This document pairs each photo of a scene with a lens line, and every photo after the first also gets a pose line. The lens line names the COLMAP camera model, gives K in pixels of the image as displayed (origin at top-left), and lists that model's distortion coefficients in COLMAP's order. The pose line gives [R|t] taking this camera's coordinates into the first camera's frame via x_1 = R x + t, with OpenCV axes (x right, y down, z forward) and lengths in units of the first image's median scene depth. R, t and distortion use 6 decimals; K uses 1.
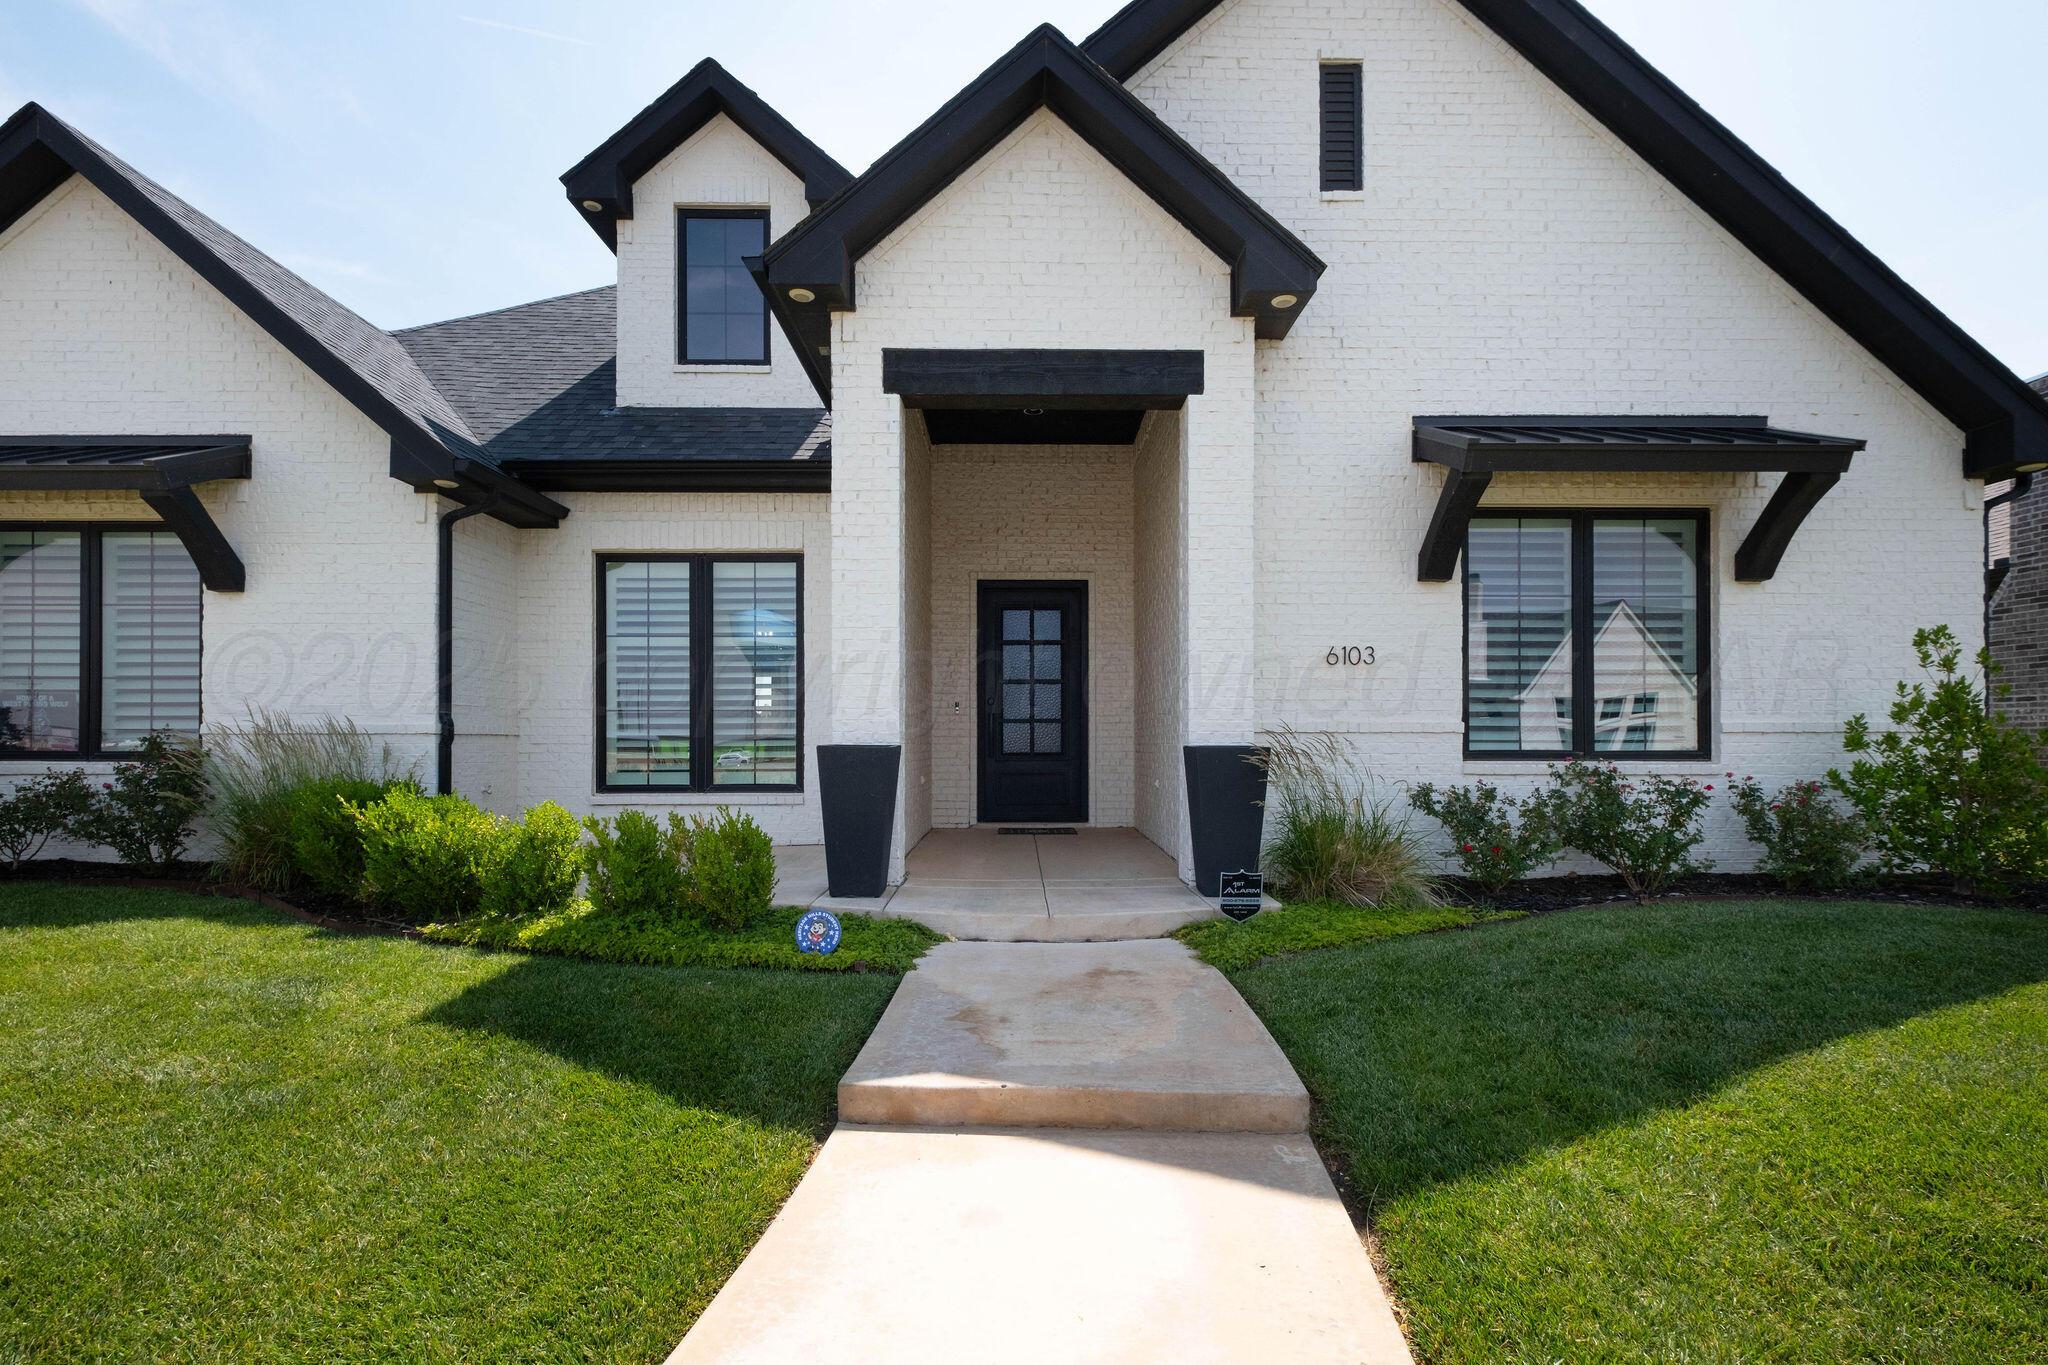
lens RADIAL K [[913.5, 0, 1032.8], [0, 913.5, 667.6], [0, 0, 1]] dist [0.011438, -0.008192]
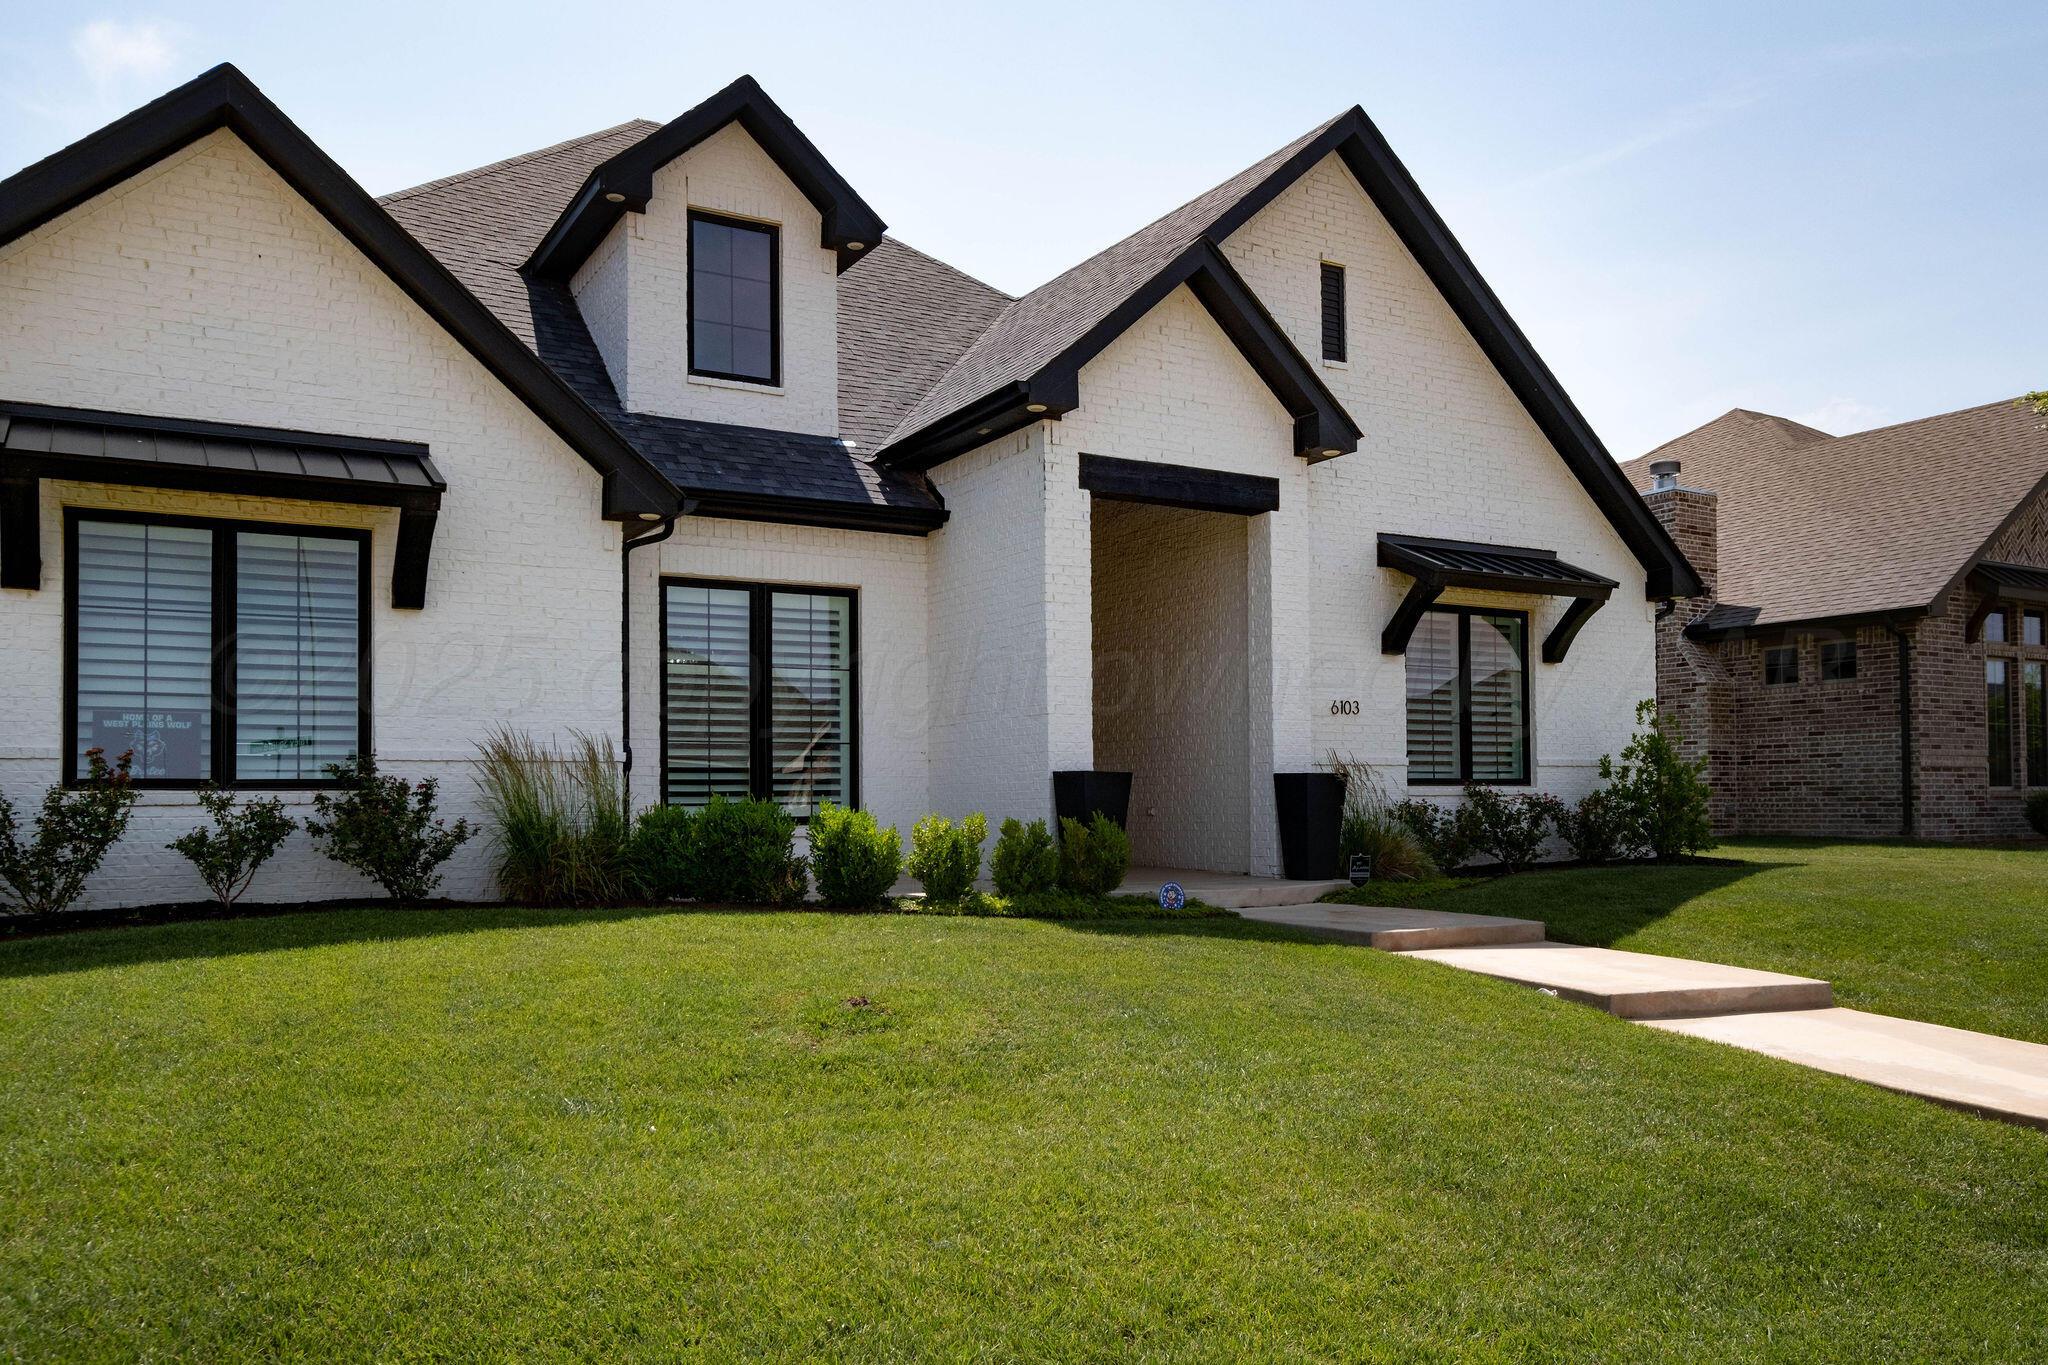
lens RADIAL K [[1433.7, 0, 1021.0], [0, 1433.7, 582.5], [0, 0, 1]] dist [-0.000478, -0.000337]
pose [[0.877361, 0.065943, 0.475279, -1.077842], [-0.031769, 0.996321, -0.079591, -0.013009], [-0.478779, 0.054731, 0.876228, -0.625236]]
